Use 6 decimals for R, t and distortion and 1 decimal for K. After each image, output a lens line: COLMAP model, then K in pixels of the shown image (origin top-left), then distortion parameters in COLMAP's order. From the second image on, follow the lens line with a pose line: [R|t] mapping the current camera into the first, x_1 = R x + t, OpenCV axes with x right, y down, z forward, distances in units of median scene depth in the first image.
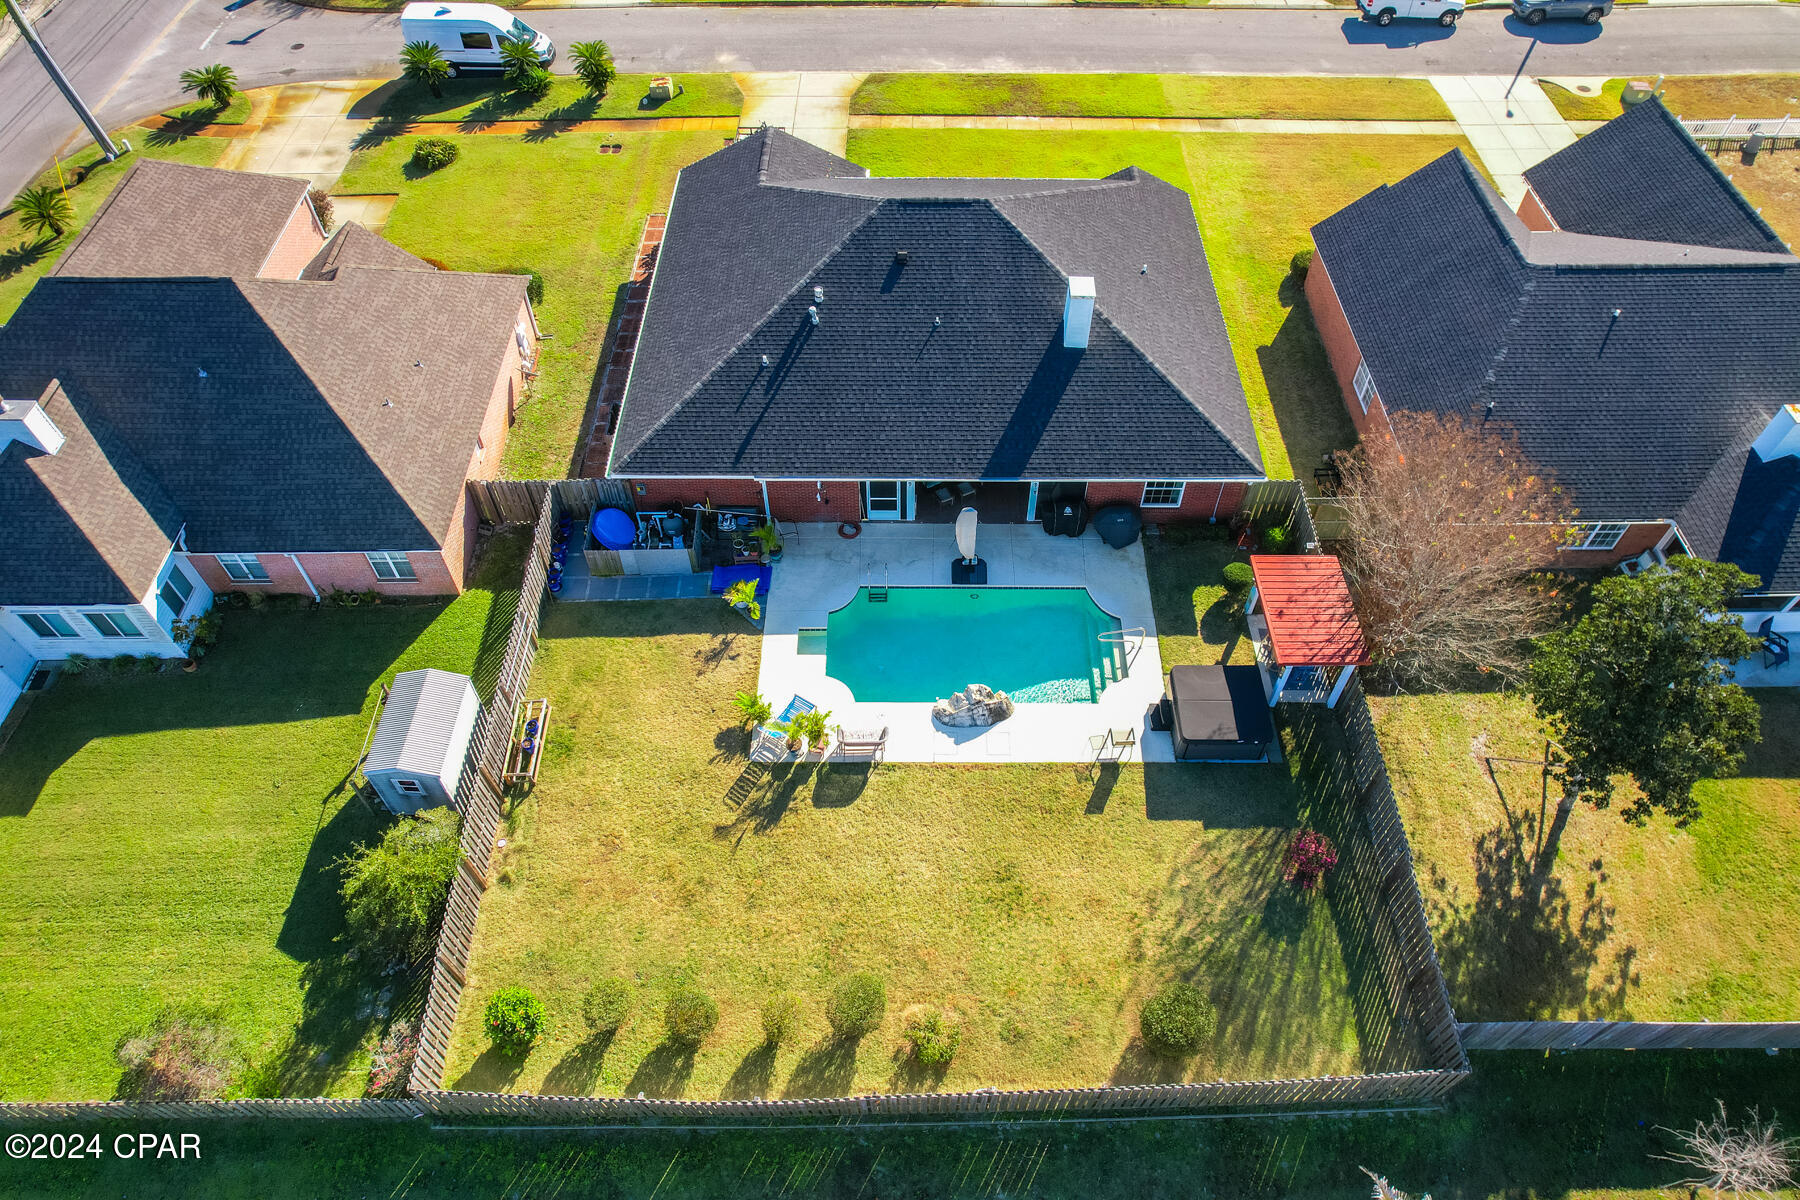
lens RADIAL K [[1152.0, 0, 909.1], [0, 1152.0, 609.9], [0, 0, 1]] dist [-0.077825, 0.071707]
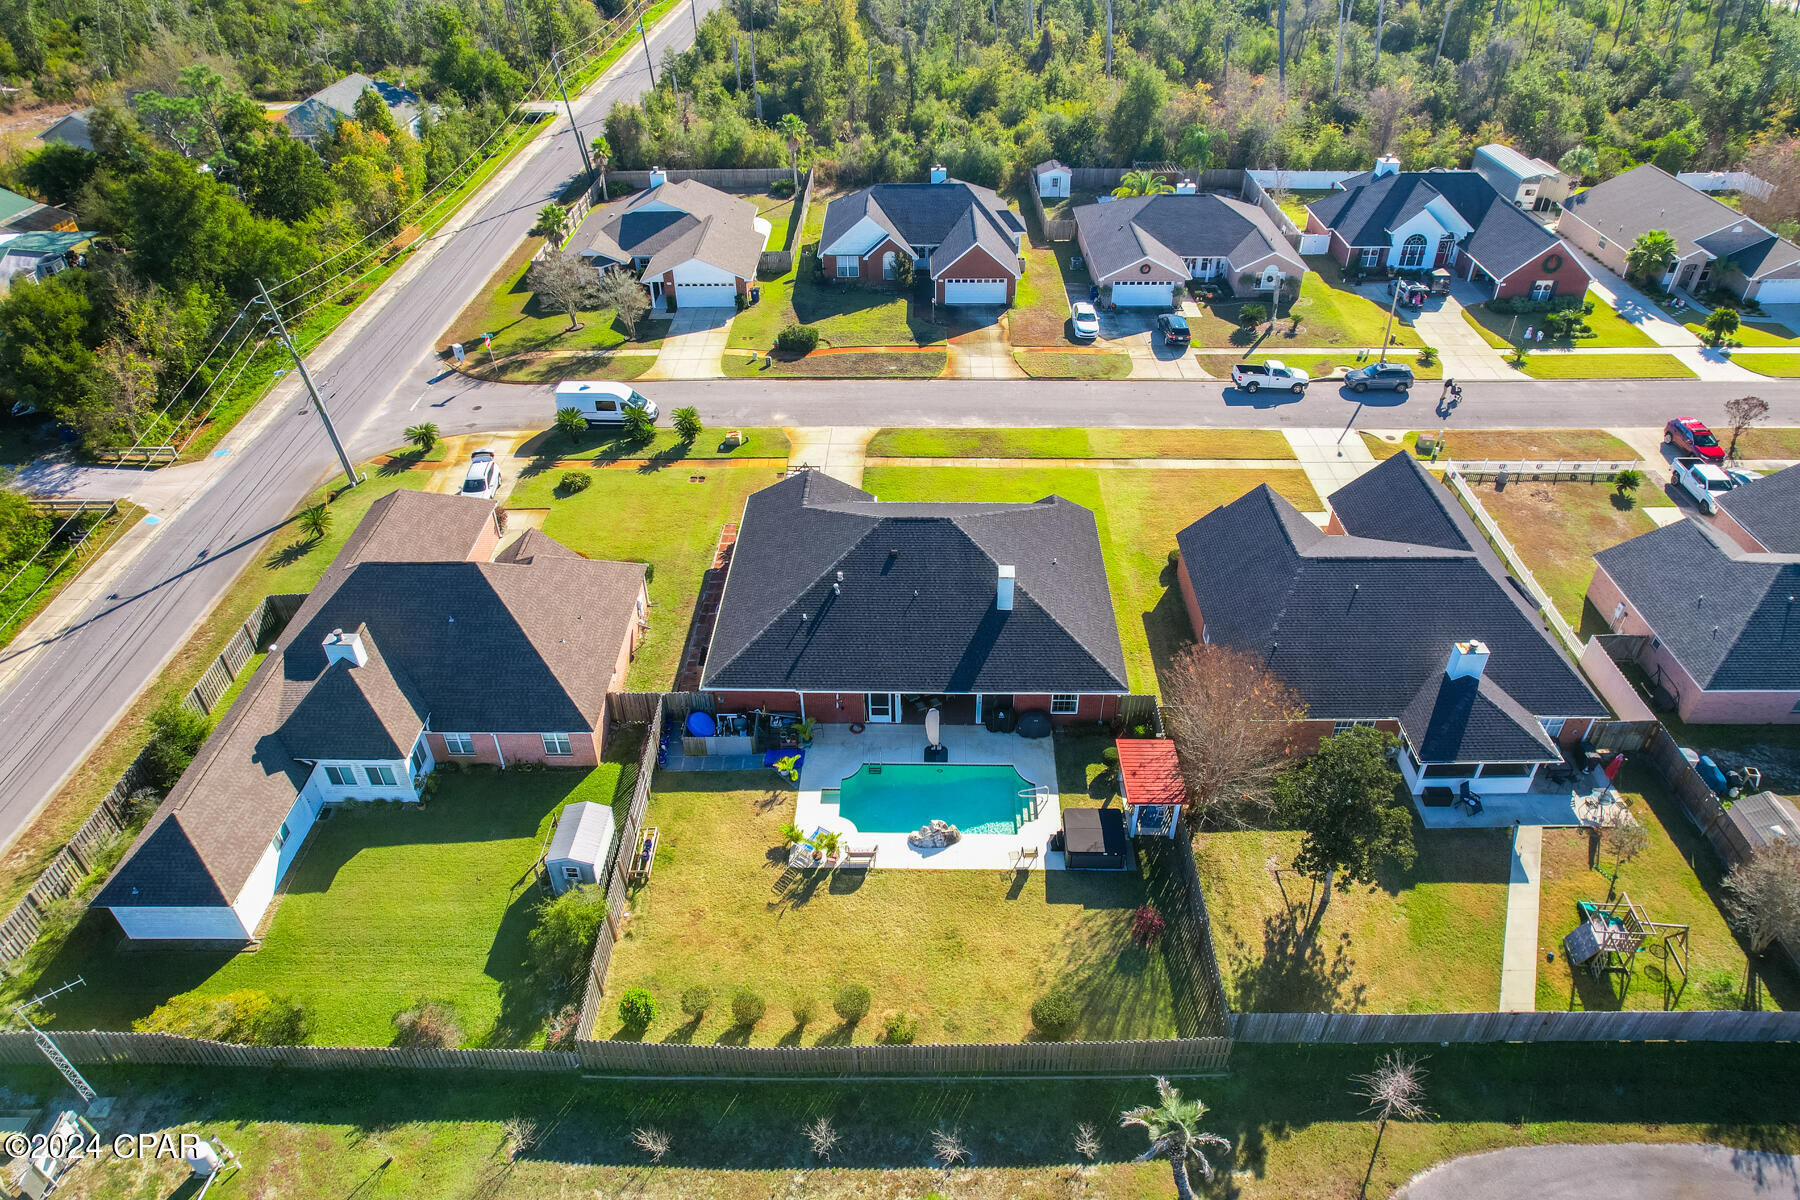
lens RADIAL K [[1152.9, 0, 906.8], [0, 1152.9, 609.3], [0, 0, 1]] dist [-0.077825, 0.068893]
pose [[0.999762, 0.003654, -0.021518, 0.047690], [-0.008942, 0.967924, -0.251083, 0.168156], [0.019910, 0.251216, 0.967726, -0.527093]]
